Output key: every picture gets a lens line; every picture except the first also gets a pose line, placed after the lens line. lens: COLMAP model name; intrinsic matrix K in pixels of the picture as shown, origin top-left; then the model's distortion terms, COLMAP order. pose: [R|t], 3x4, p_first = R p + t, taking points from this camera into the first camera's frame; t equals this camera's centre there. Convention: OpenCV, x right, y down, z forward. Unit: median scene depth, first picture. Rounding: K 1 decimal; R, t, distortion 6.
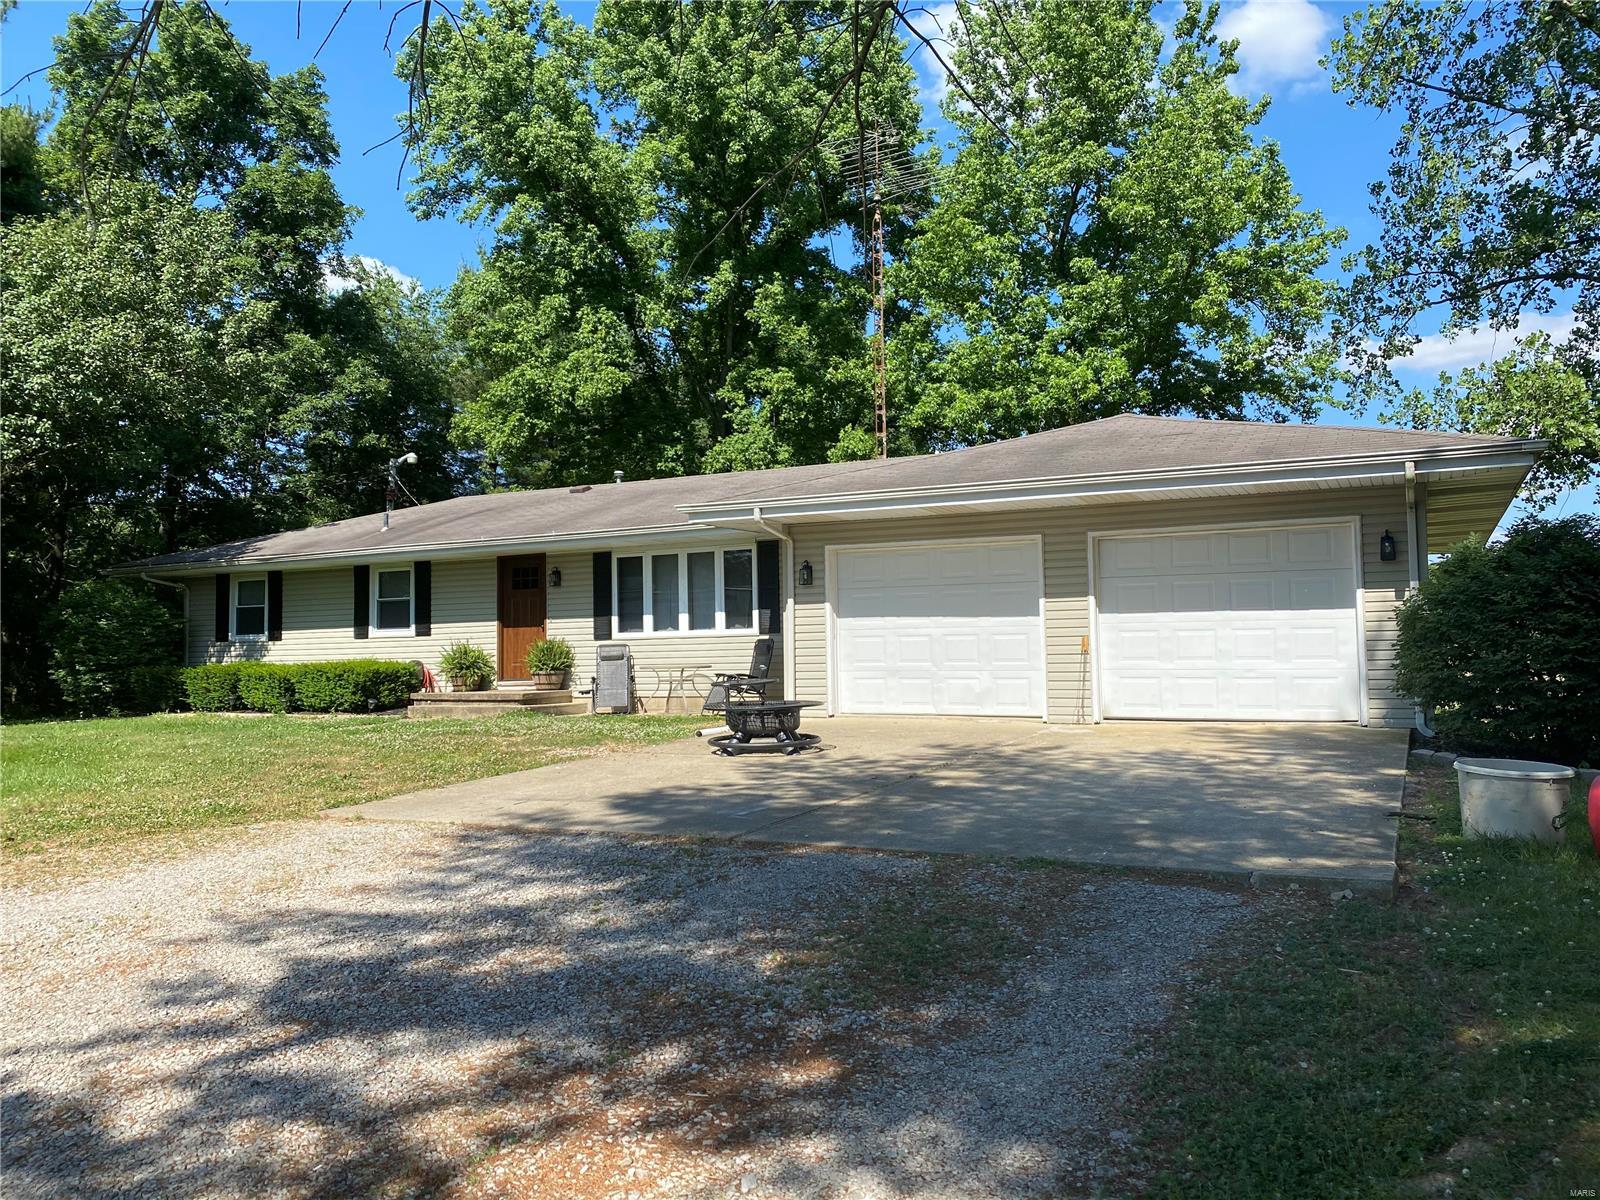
lens RADIAL K [[1243.0, 0, 800.0], [0, 1243.0, 600.0], [0, 0, 1]] dist [0.066373, -0.063875]
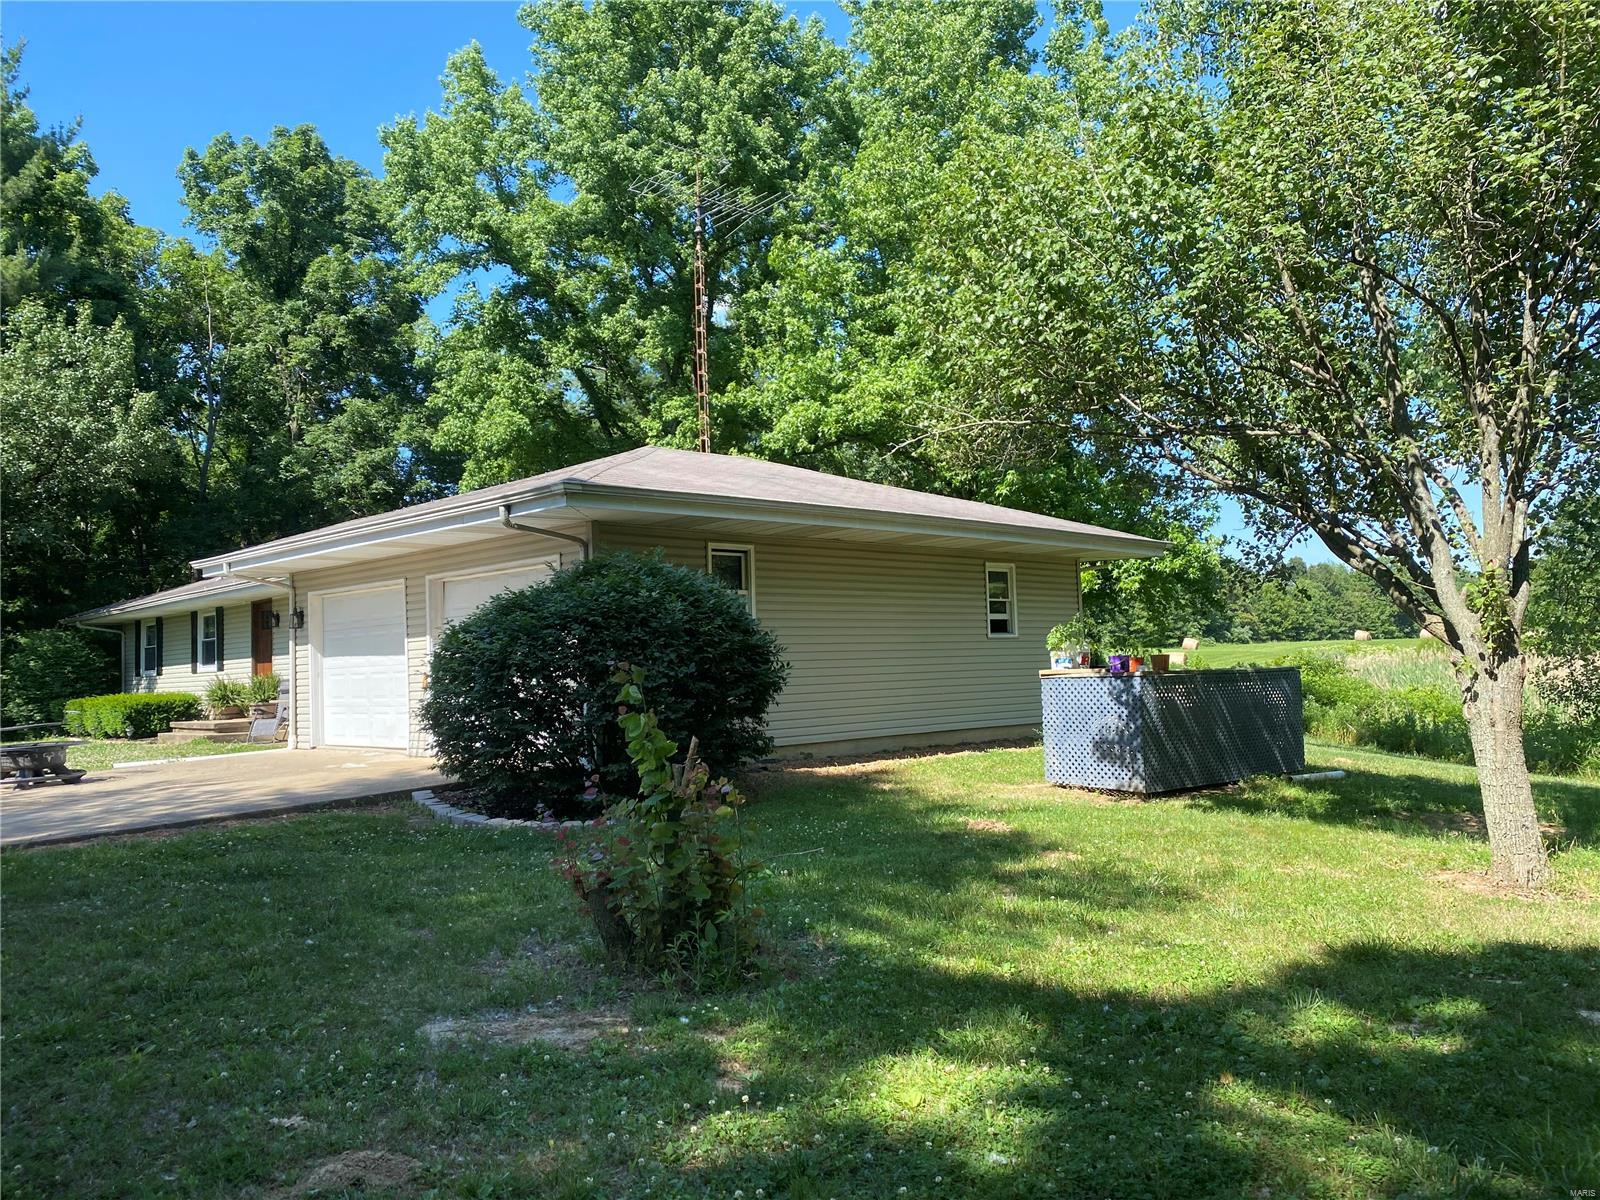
lens RADIAL K [[1243.0, 0, 800.0], [0, 1243.0, 600.0], [0, 0, 1]] dist [0.066373, -0.063875]
pose [[0.947525, -0.038359, -0.317371, 0.578424], [0.039542, 0.999214, -0.002718, -0.012582], [0.317226, -0.009974, 0.948297, 0.063637]]
